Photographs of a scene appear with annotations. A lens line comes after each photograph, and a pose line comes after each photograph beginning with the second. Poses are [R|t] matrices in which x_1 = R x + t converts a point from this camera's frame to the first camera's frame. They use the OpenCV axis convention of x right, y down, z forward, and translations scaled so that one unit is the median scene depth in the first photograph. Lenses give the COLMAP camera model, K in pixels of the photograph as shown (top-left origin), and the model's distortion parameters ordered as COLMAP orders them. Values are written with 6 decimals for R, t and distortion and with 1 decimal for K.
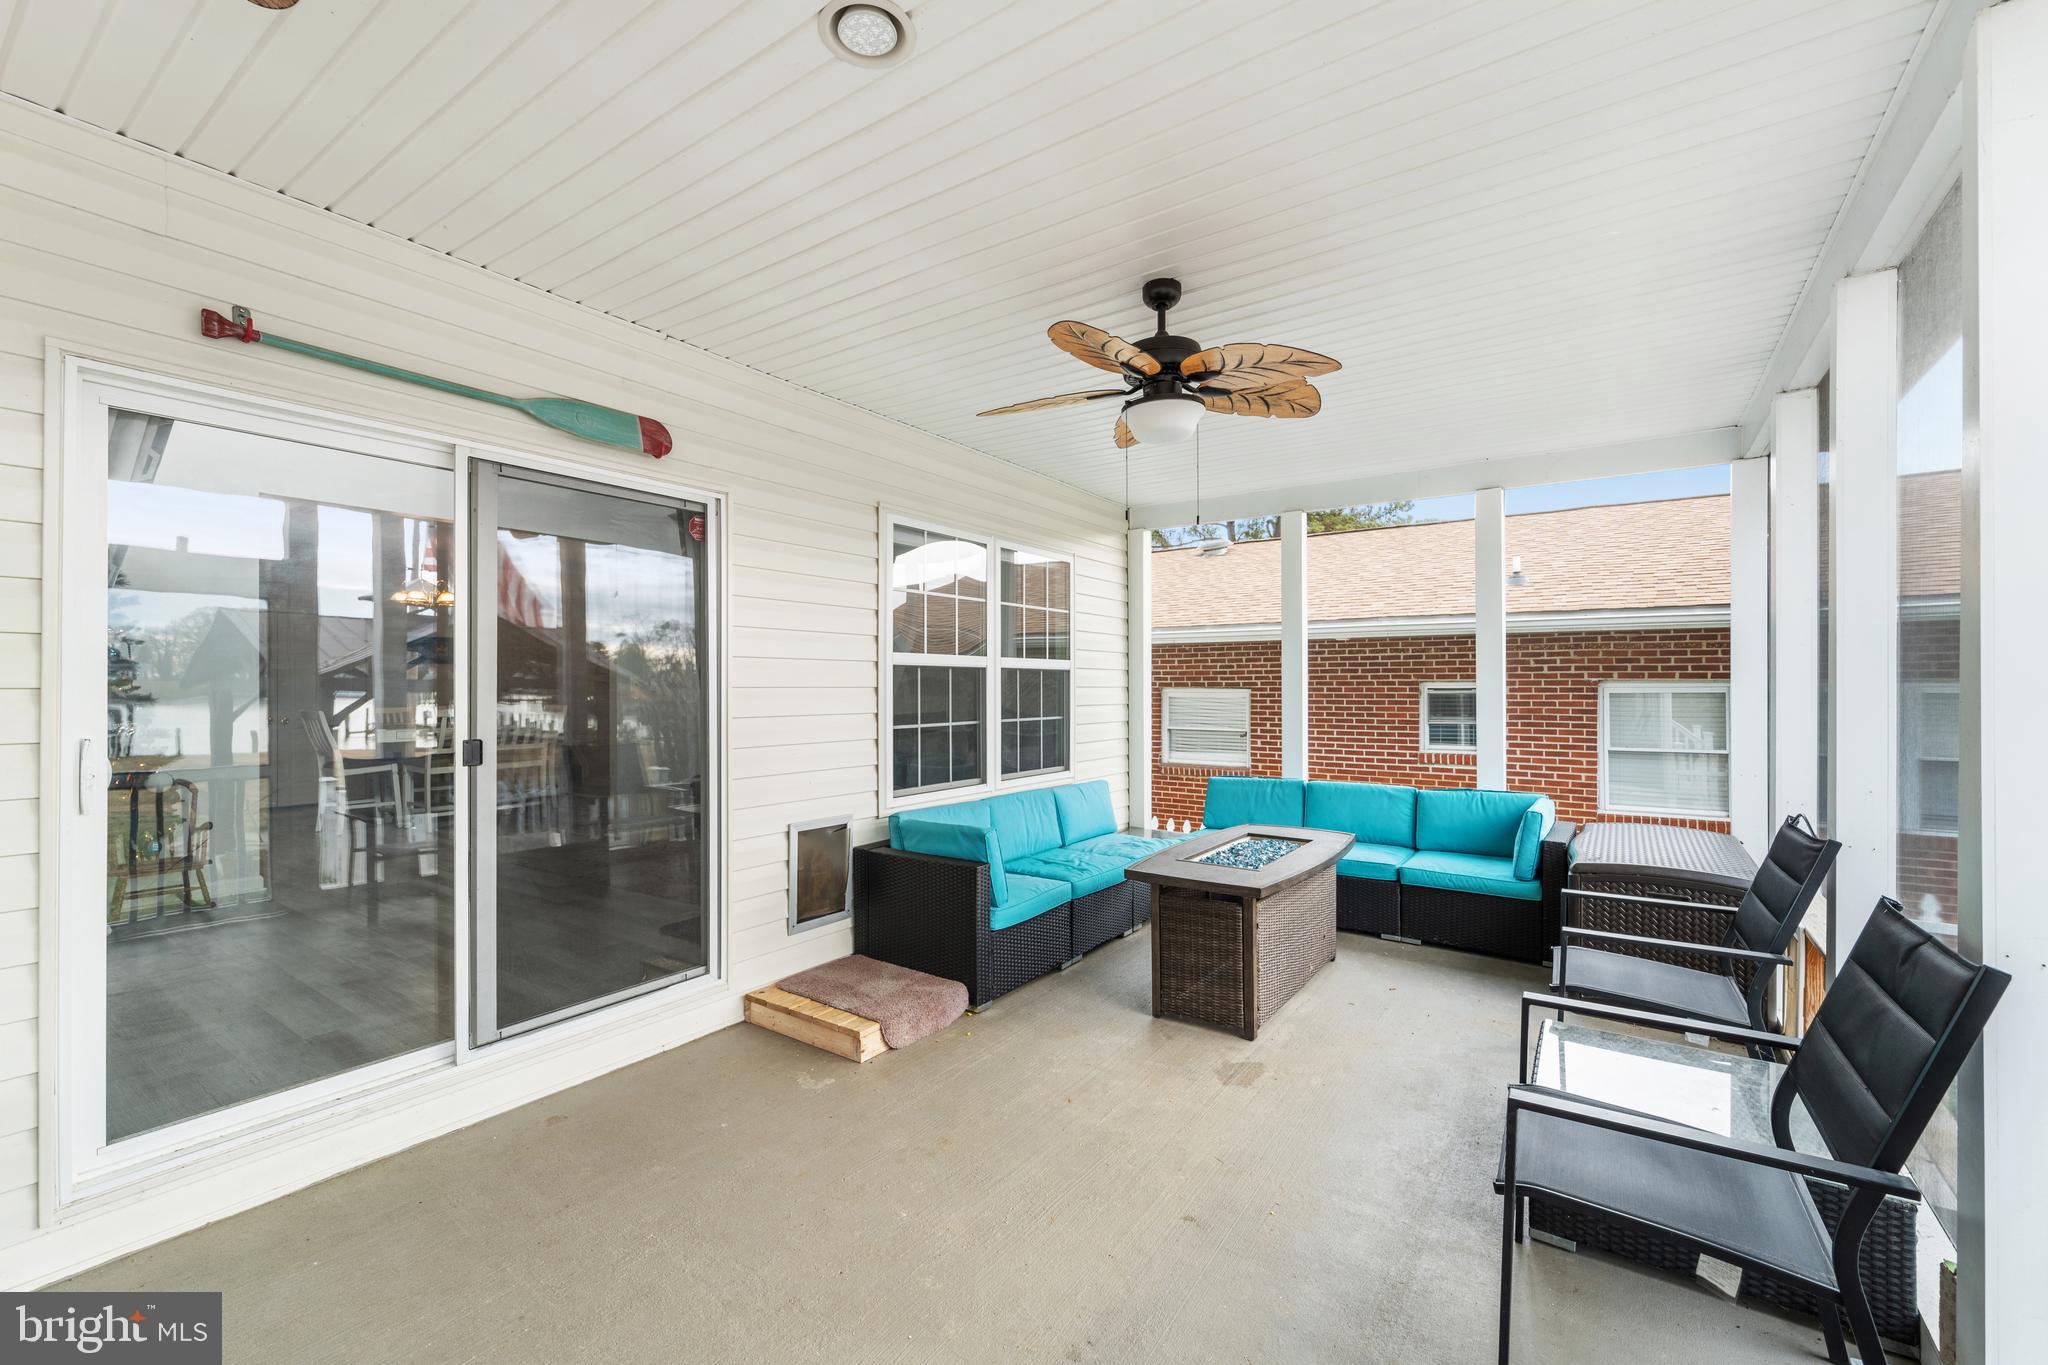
lens RADIAL K [[832.7, 0, 1018.8], [0, 832.7, 687.1], [0, 0, 1]] dist [0.003402, -0.000877]
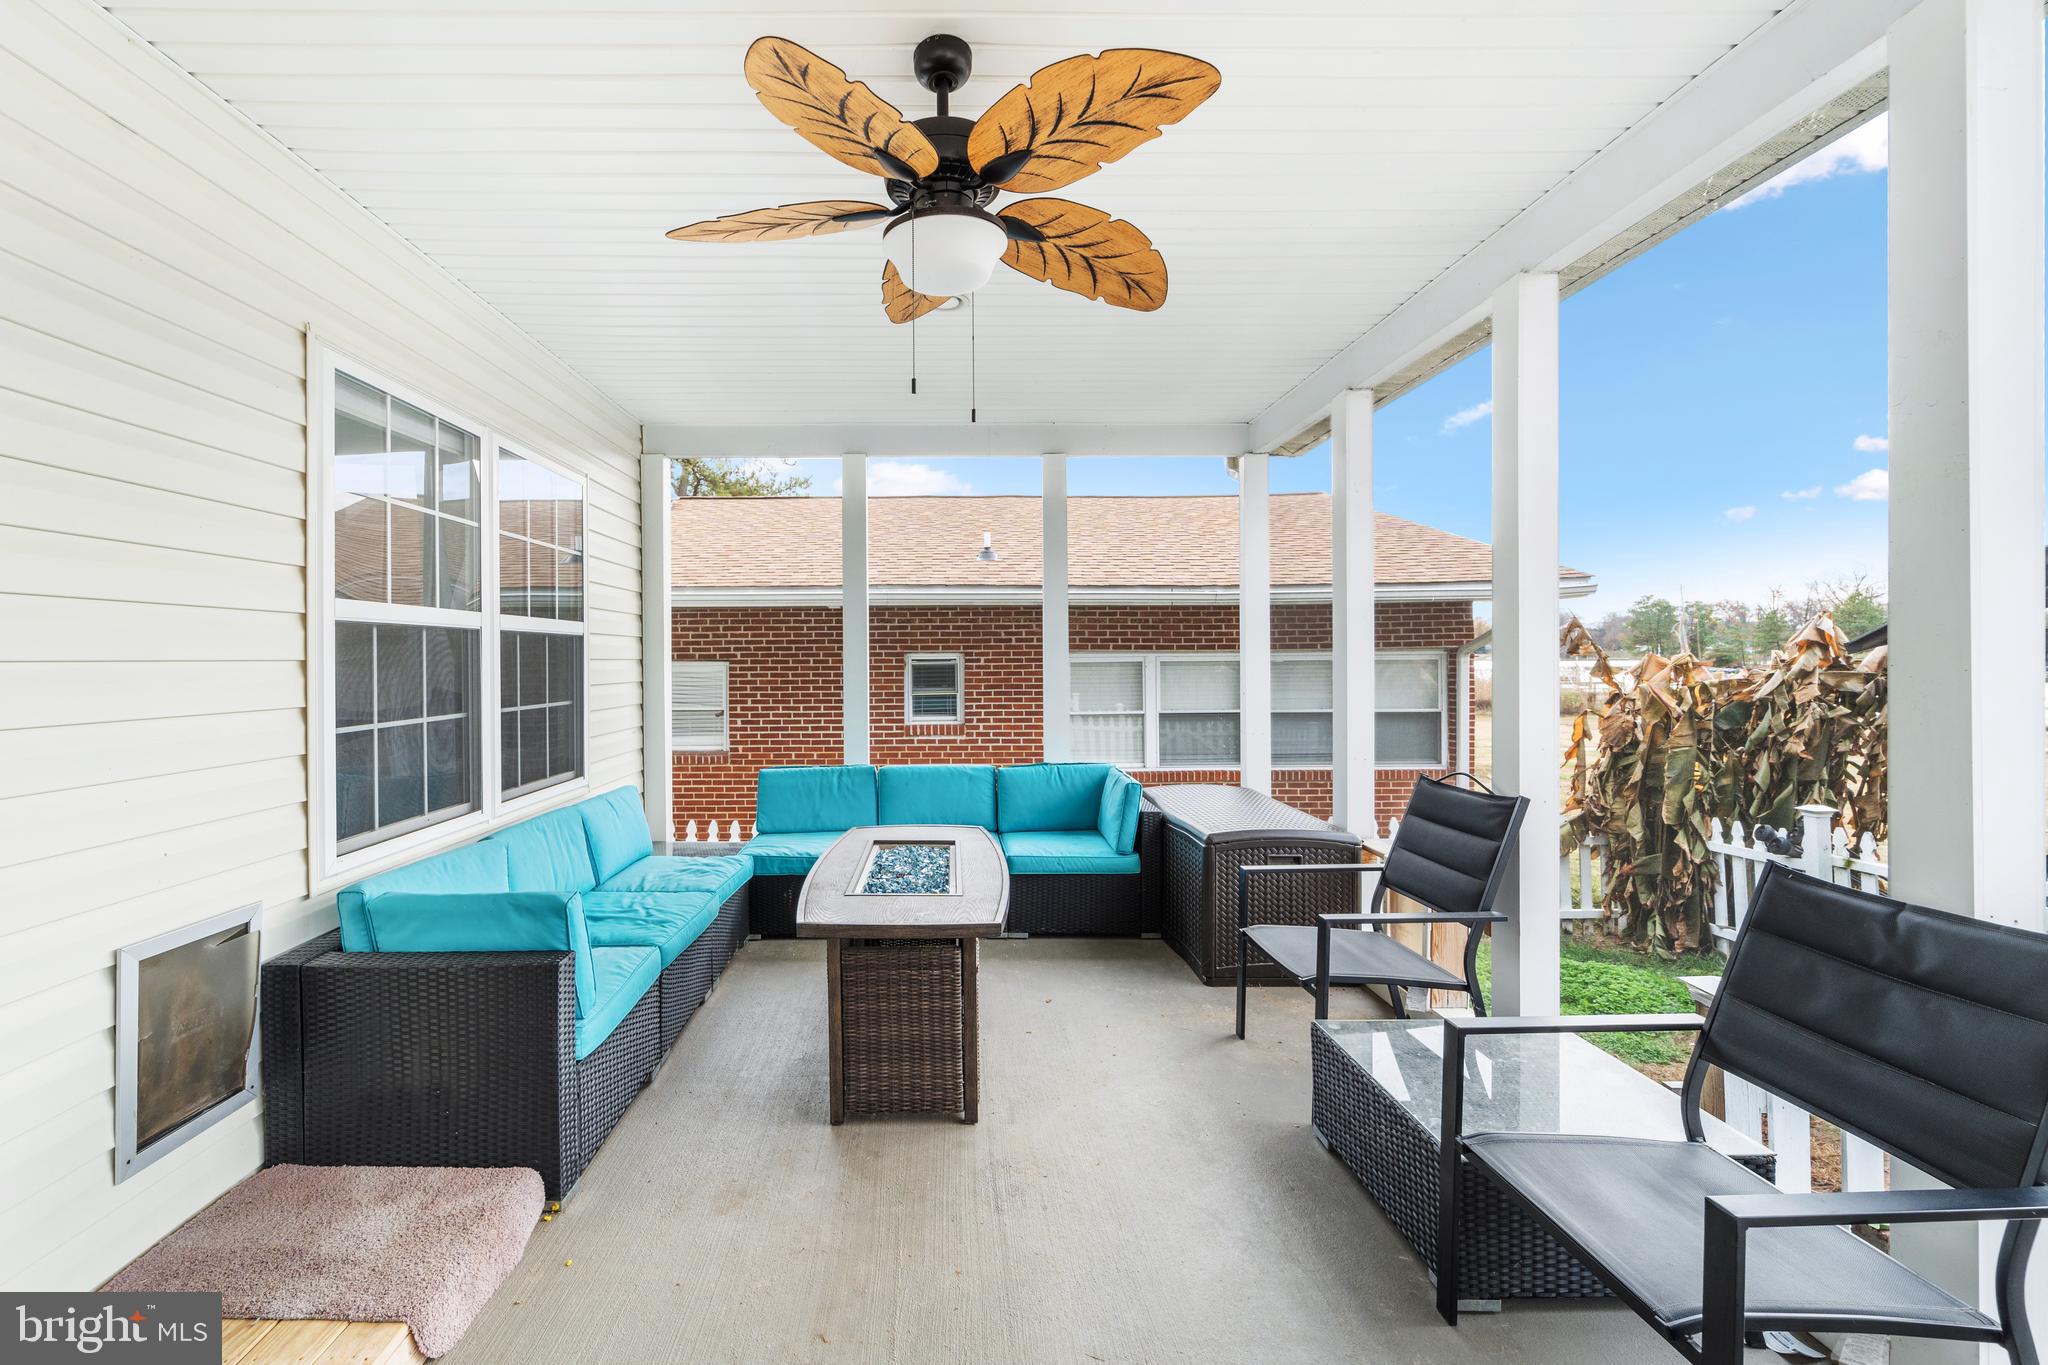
lens RADIAL K [[867.1, 0, 932.9], [0, 867.1, 658.3], [0, 0, 1]] dist [0.006083, -0.002586]
pose [[0.821839, -0.004227, 0.569704, -0.153114], [0.005636, 0.999984, -0.000710, 0.001584], [-0.569692, 0.003795, 0.821849, 0.286842]]
